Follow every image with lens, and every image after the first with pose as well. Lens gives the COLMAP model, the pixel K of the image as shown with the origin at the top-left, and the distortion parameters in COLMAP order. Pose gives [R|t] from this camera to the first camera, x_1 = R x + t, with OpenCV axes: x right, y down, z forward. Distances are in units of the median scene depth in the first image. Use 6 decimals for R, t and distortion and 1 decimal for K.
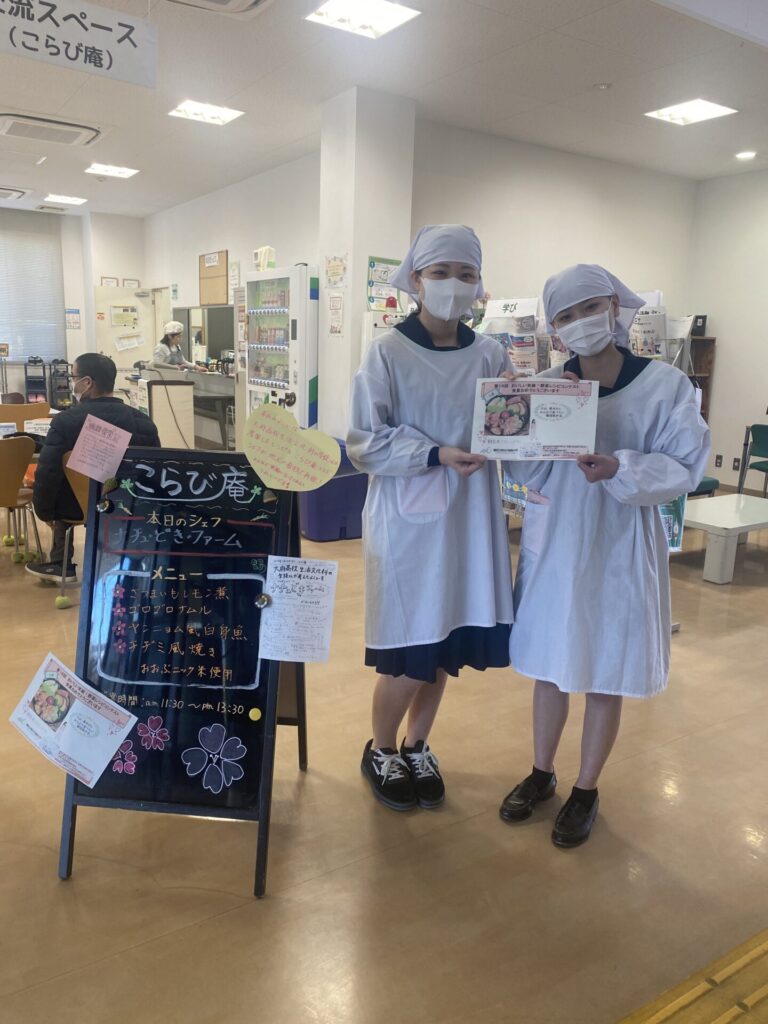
lens RADIAL K [[779.5, 0, 384.0], [0, 779.5, 512.0], [0, 0, 1]] dist [0.146640, -0.321106]
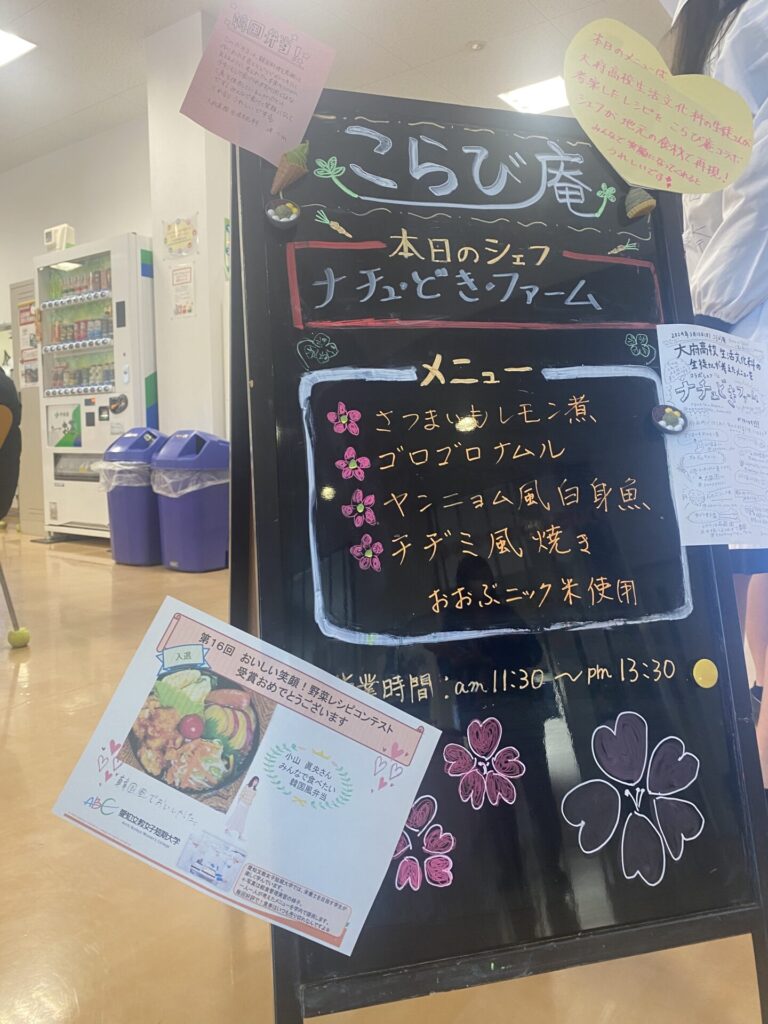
lens RADIAL K [[783.1, 0, 383.8], [0, 783.1, 500.3], [0, 0, 1]] dist [0.027856, -0.009951]
pose [[0.936714, -0.069029, 0.343223, -0.458038], [0.111101, 0.988306, -0.104445, 0.185337], [-0.332000, 0.135968, 0.933429, 0.634202]]
